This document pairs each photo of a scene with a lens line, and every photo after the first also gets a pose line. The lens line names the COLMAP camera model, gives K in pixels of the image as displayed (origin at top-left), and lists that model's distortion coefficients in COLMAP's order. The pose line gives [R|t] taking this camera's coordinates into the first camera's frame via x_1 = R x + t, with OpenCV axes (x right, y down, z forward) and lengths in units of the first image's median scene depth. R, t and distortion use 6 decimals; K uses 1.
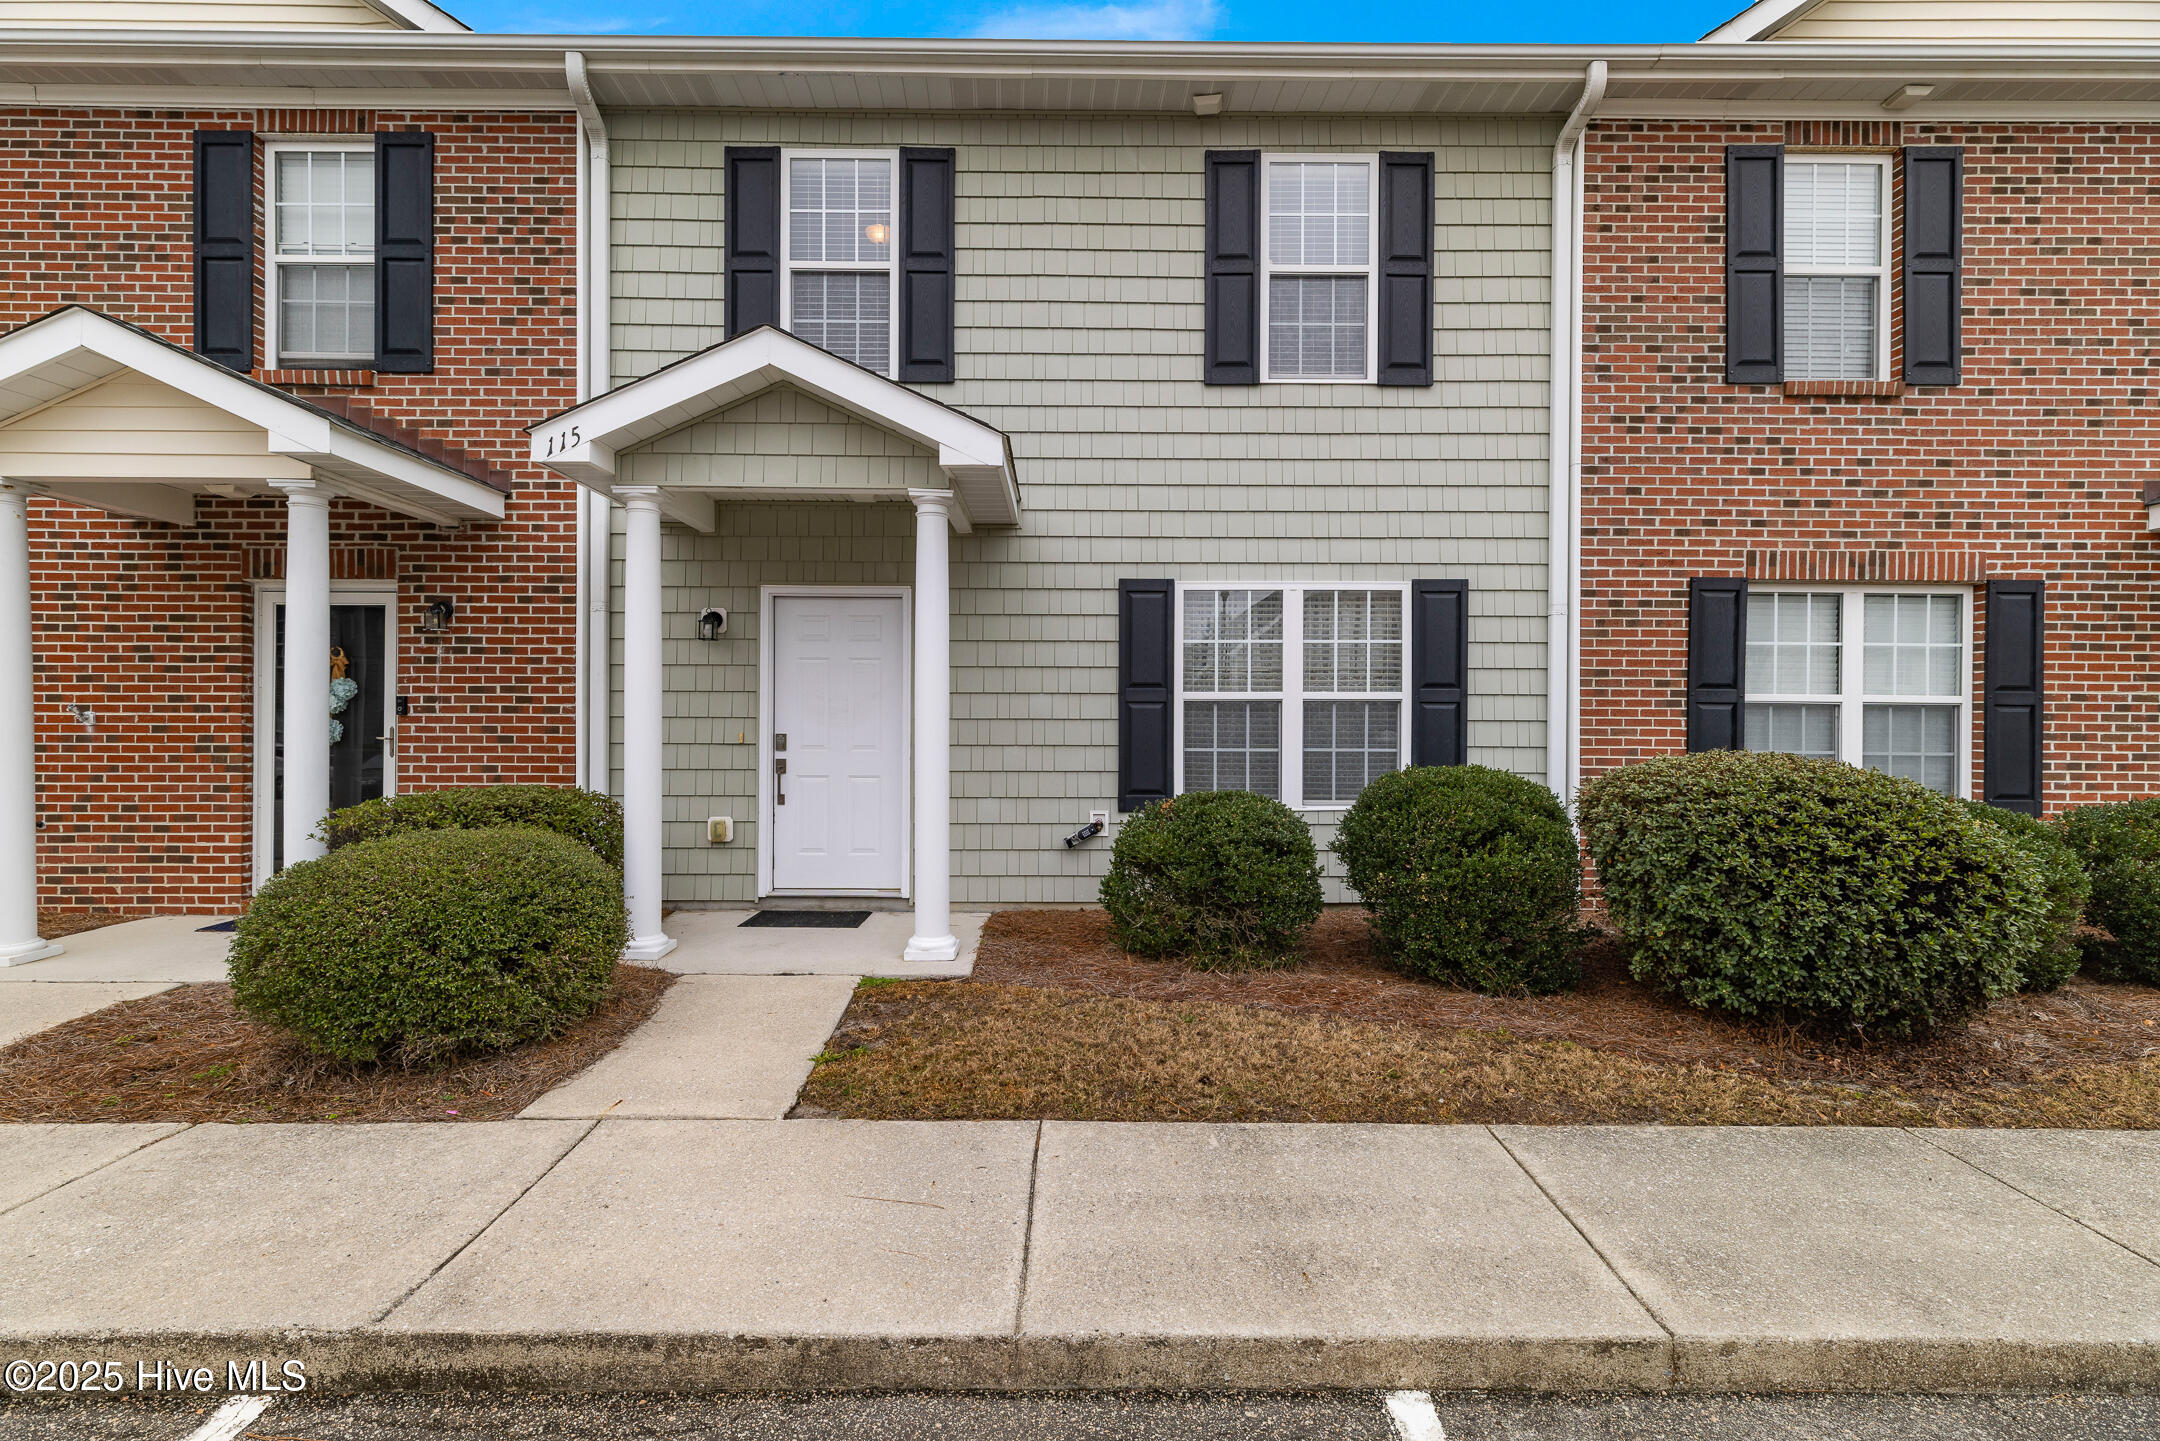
lens RADIAL K [[986.4, 0, 1076.9], [0, 986.4, 726.9], [0, 0, 1]] dist [0.003372, 0.000423]
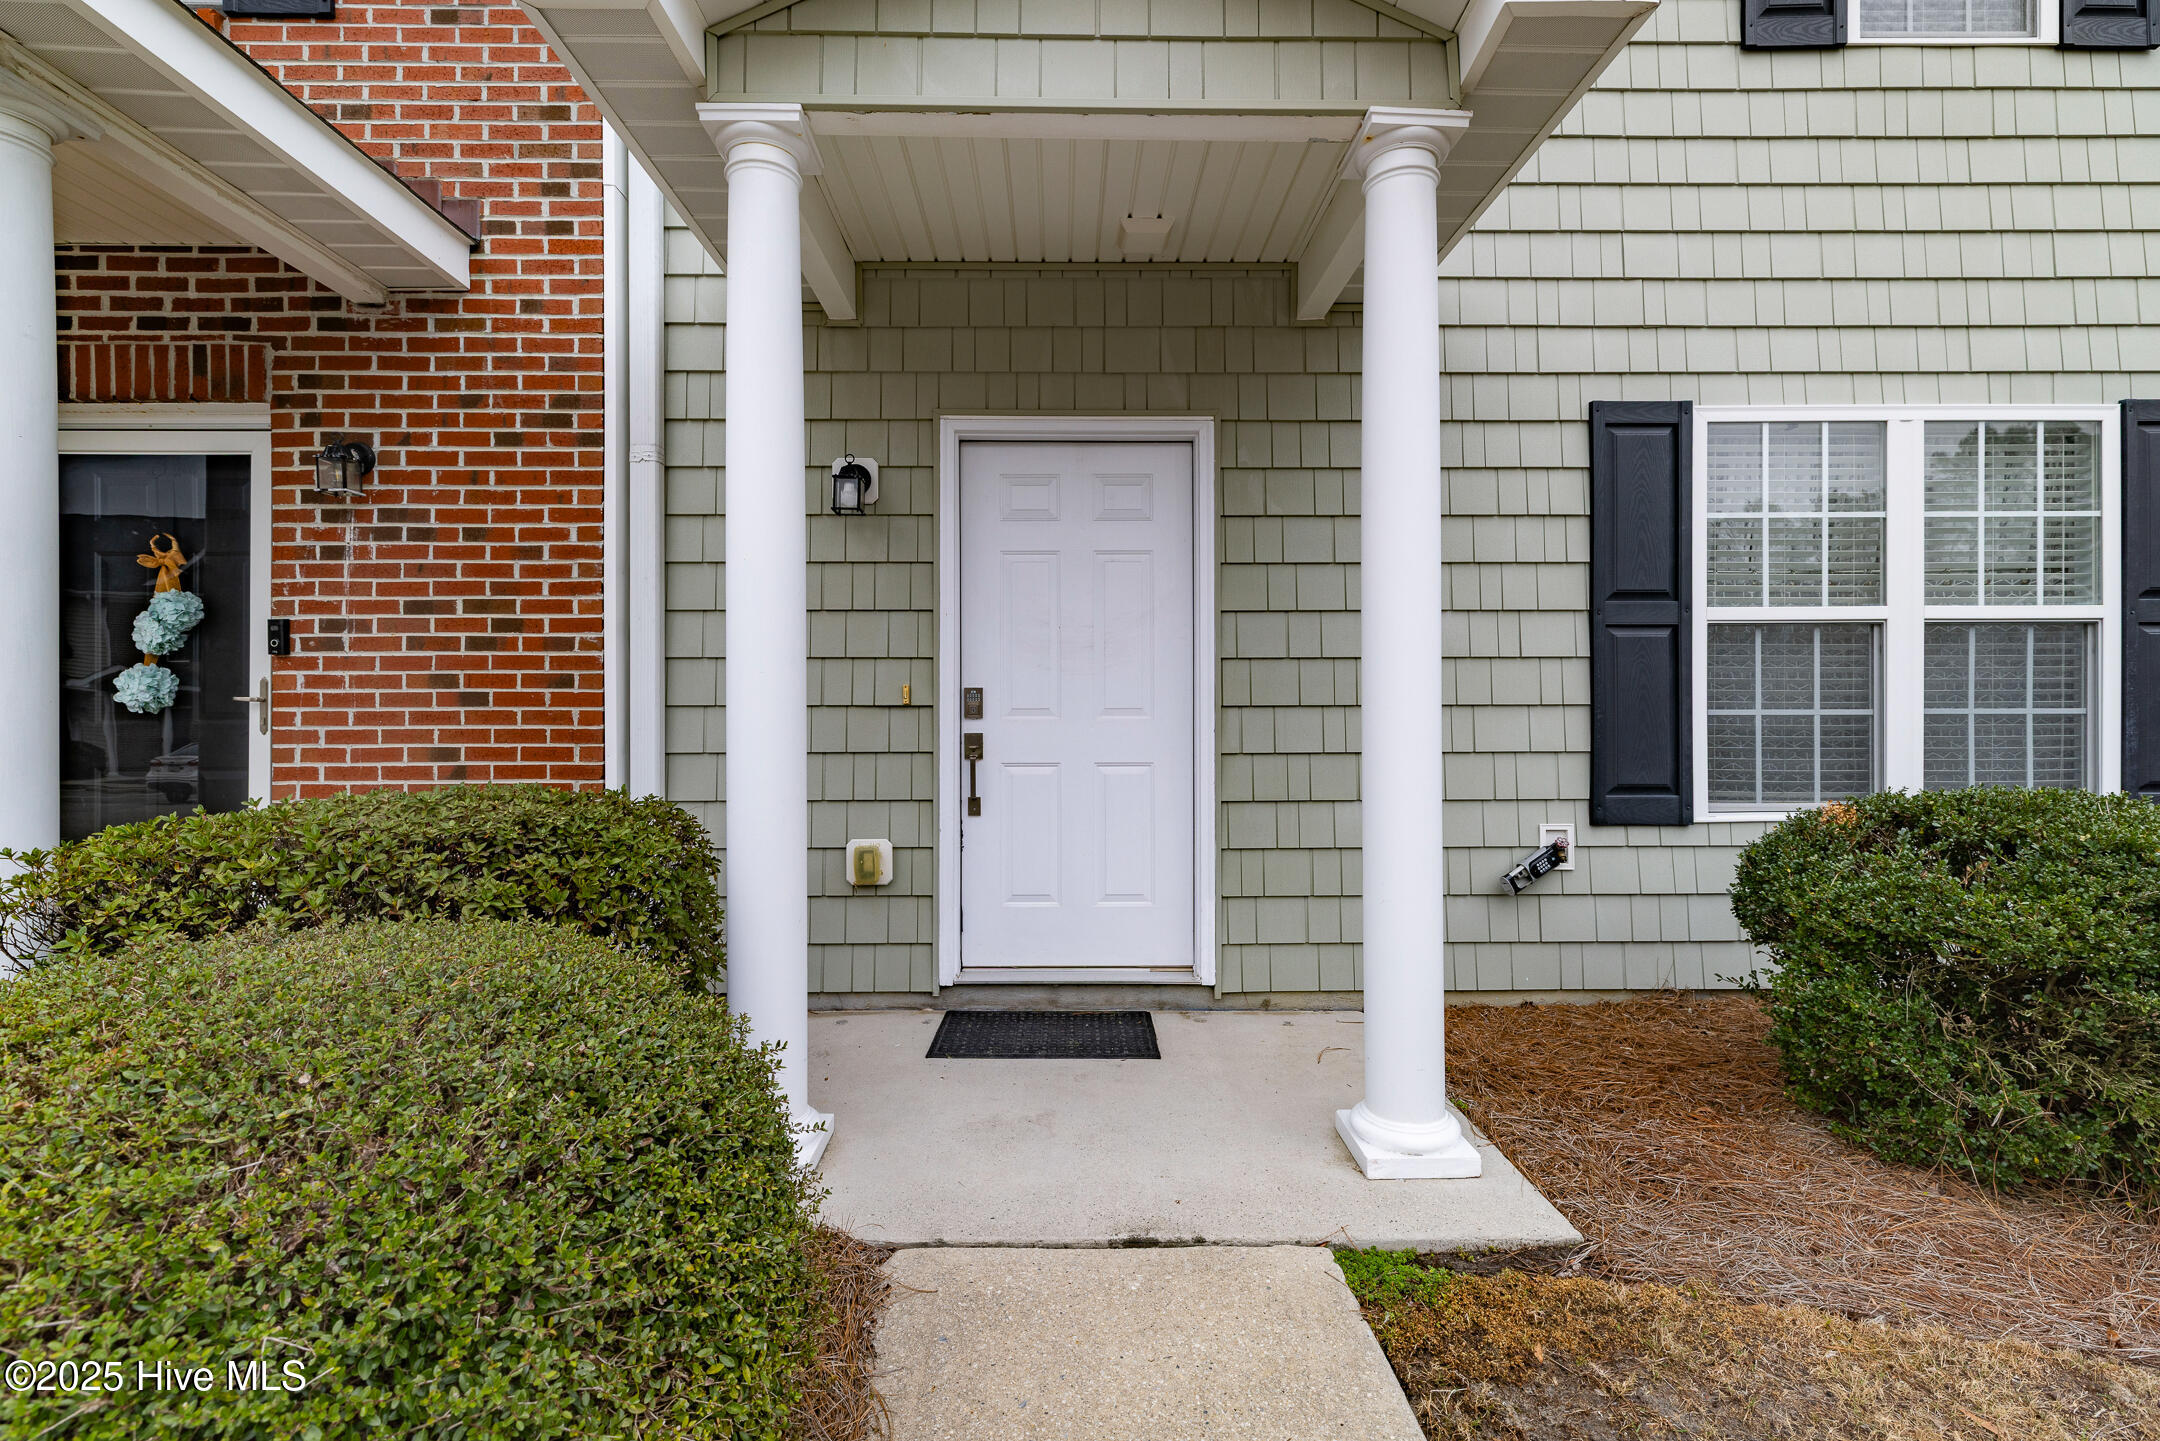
lens RADIAL K [[986.4, 0, 1081.7], [0, 986.4, 716.0], [0, 0, 1]] dist [0.003372, 0.000423]
pose [[0.999968, -0.006352, 0.004886, -0.247333], [0.006361, 0.999978, -0.001746, 0.024499], [-0.004875, 0.001777, 0.999987, 0.455311]]
